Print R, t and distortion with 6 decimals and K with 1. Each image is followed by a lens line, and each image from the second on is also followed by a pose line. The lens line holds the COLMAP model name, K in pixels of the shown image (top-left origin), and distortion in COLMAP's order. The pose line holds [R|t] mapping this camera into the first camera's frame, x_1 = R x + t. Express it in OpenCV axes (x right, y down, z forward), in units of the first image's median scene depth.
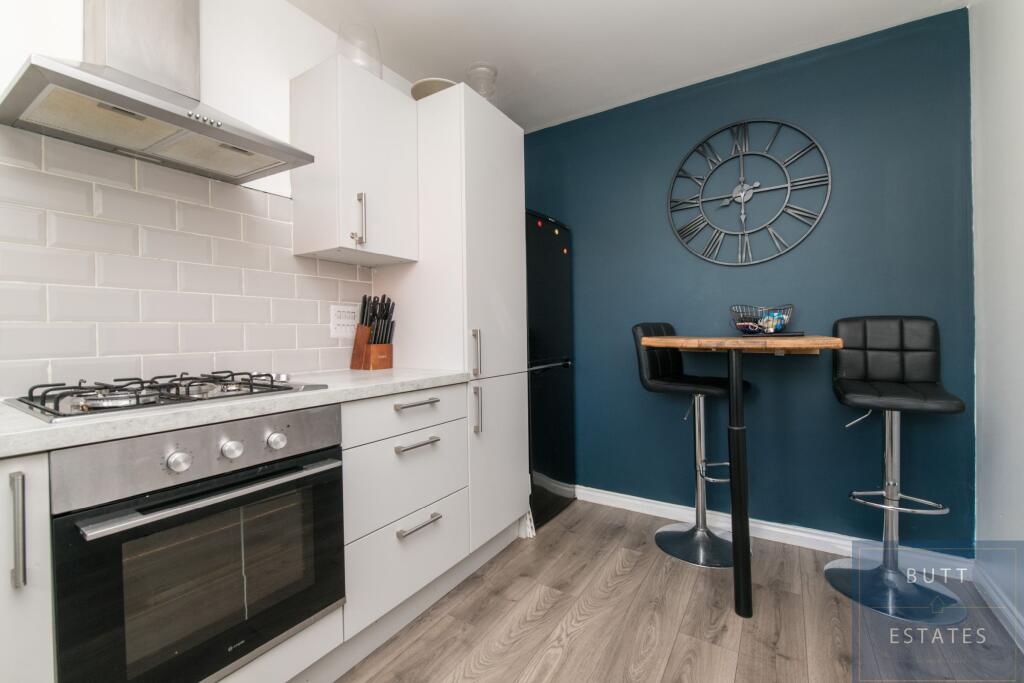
lens RADIAL K [[433.1, 0, 515.1], [0, 433.1, 336.5], [0, 0, 1]] dist [0.002868, 0.000168]
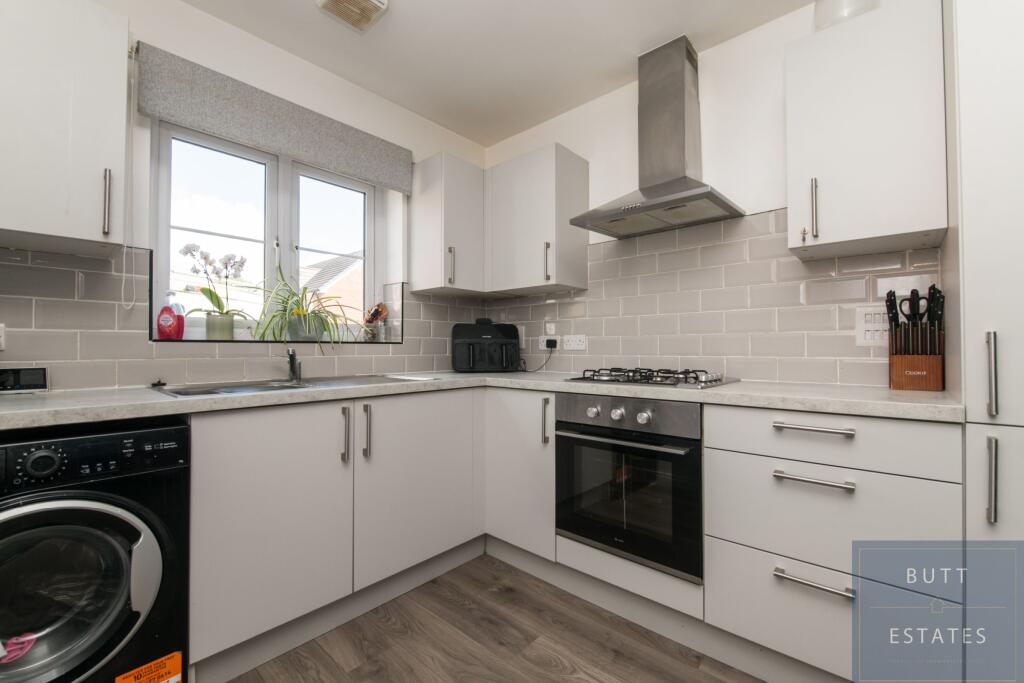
lens RADIAL K [[433.1, 0, 516.5], [0, 433.1, 341.8], [0, 0, 1]] dist [0.002868, 0.000168]
pose [[-0.170437, -0.004832, -0.985357, 0.690723], [-0.006582, 0.999971, -0.003765, 0.002600], [0.985347, 0.005844, -0.170464, 0.644174]]
